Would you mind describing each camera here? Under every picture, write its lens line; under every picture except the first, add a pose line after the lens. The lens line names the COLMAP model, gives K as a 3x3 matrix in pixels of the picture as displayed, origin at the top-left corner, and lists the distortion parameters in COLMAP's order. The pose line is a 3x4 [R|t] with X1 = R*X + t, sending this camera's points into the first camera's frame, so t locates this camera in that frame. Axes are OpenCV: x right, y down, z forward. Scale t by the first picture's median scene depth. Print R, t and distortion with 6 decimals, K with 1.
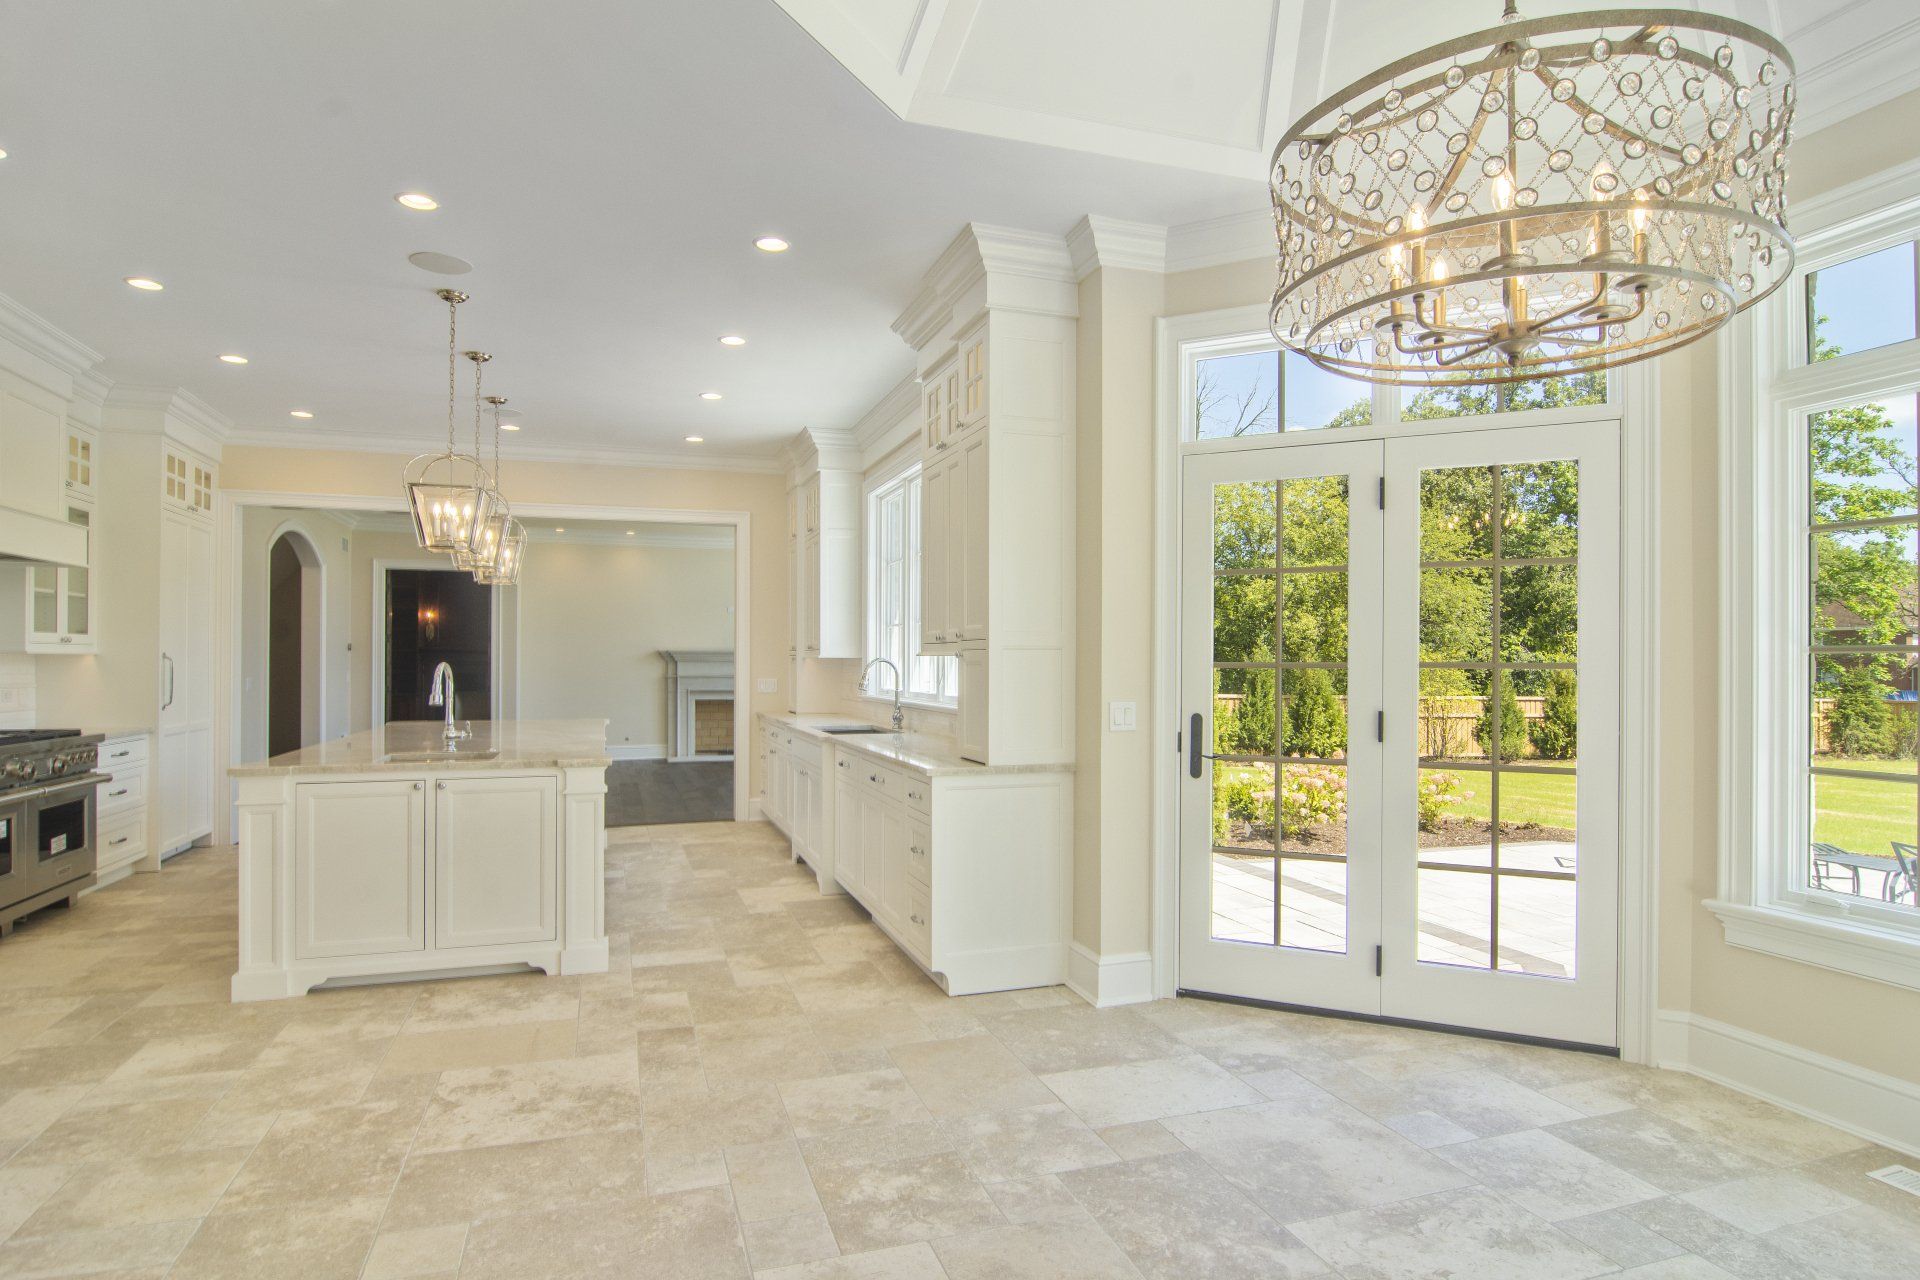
lens RADIAL K [[1052.7, 0, 952.5], [0, 1052.7, 648.5], [0, 0, 1]] dist [-0.001647, -0.008846]
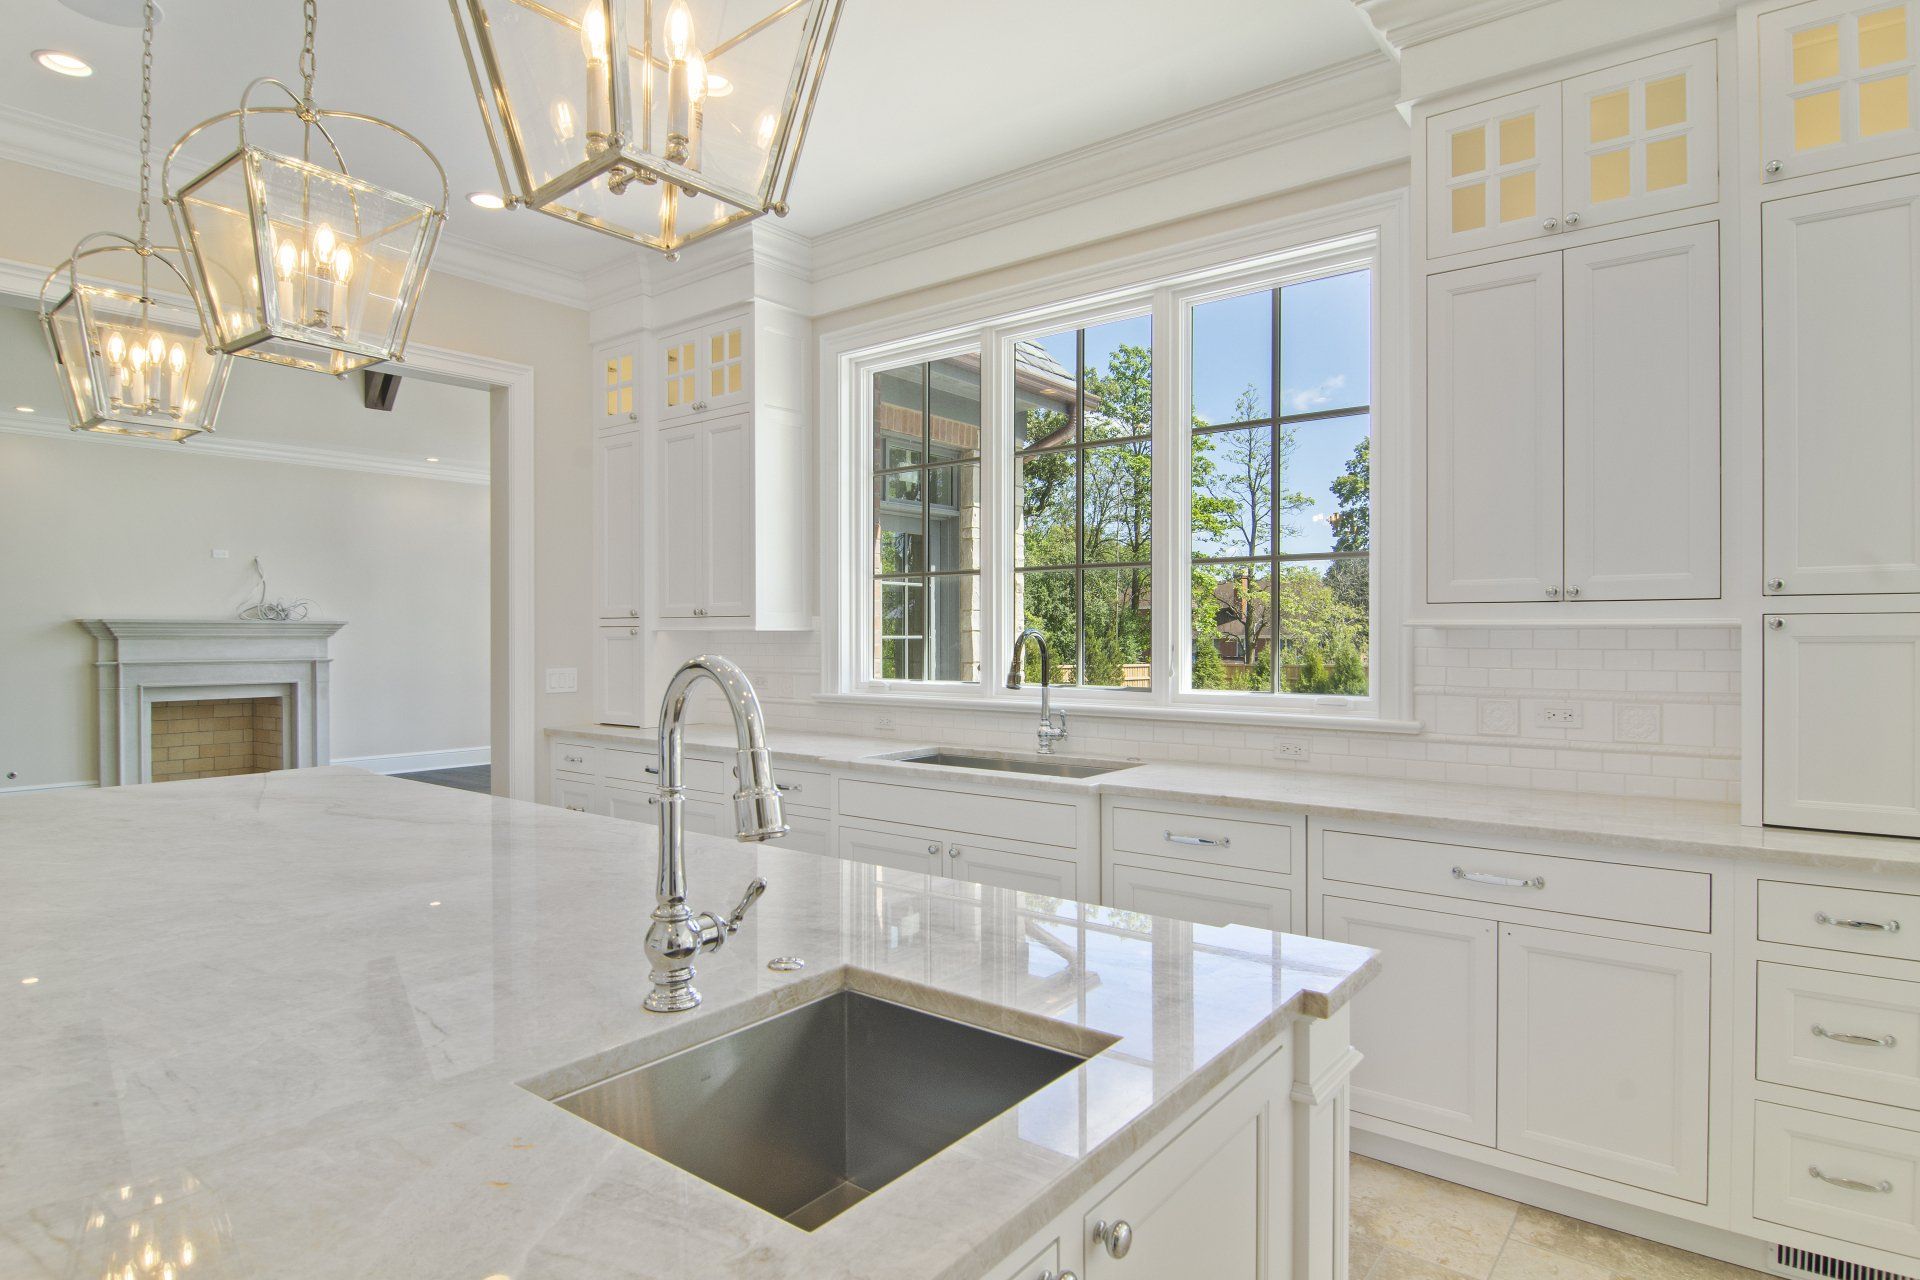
lens RADIAL K [[1052.7, 0, 958.9], [0, 1052.7, 632.0], [0, 0, 1]] dist [-0.001647, -0.008846]
pose [[0.837854, -0.001228, 0.545894, -0.650729], [-0.003883, 0.999959, 0.008208, 0.007975], [-0.545881, -0.008997, 0.837814, 0.873137]]
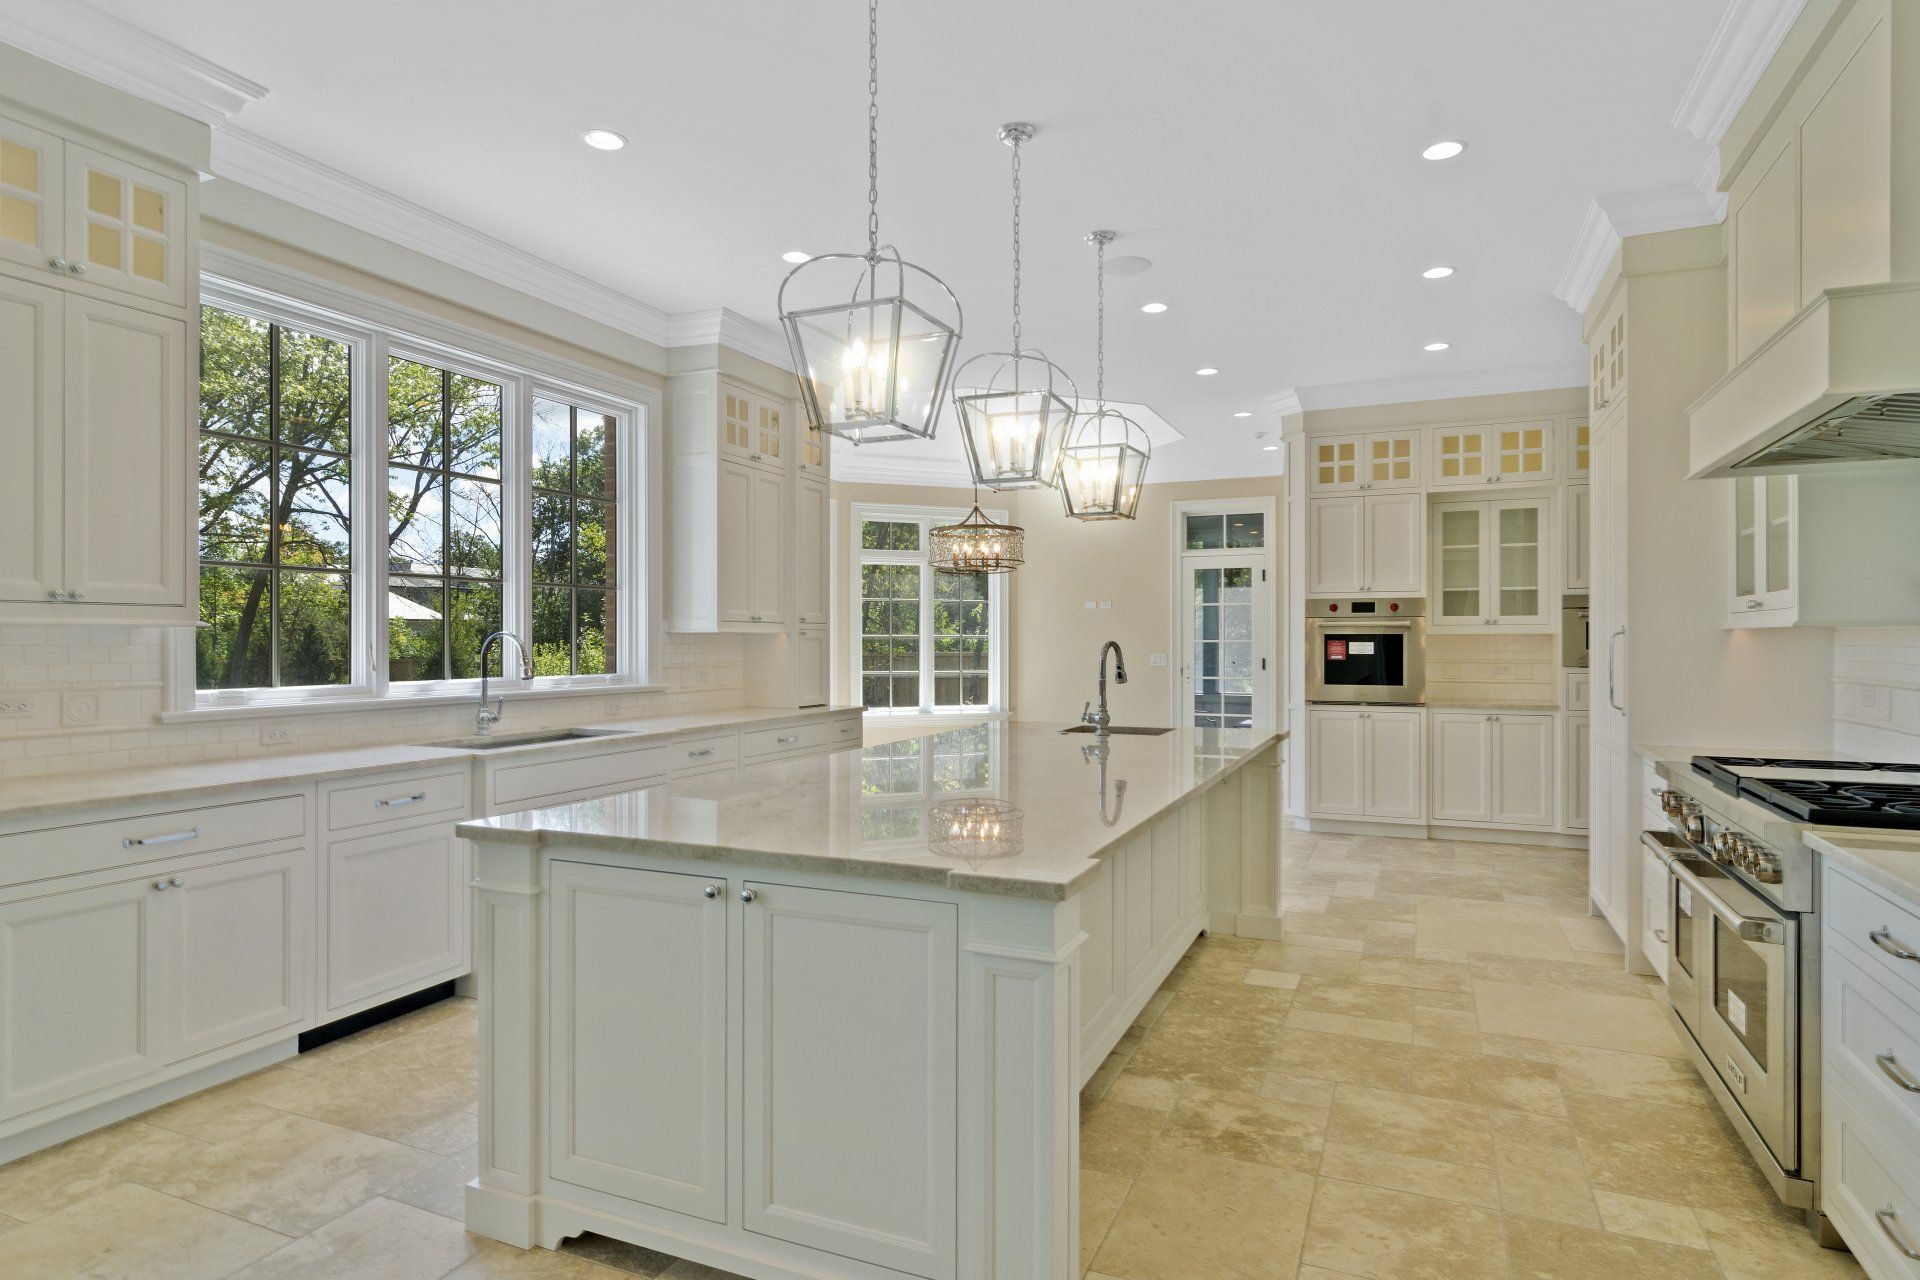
lens RADIAL K [[1052.7, 0, 958.9], [0, 1052.7, 645.4], [0, 0, 1]] dist [-0.001647, -0.008846]
pose [[-0.741138, -0.004743, 0.671335, -1.175361], [-0.009629, 0.999947, -0.003565, 0.026919], [-0.671283, -0.009106, -0.741145, 2.067356]]
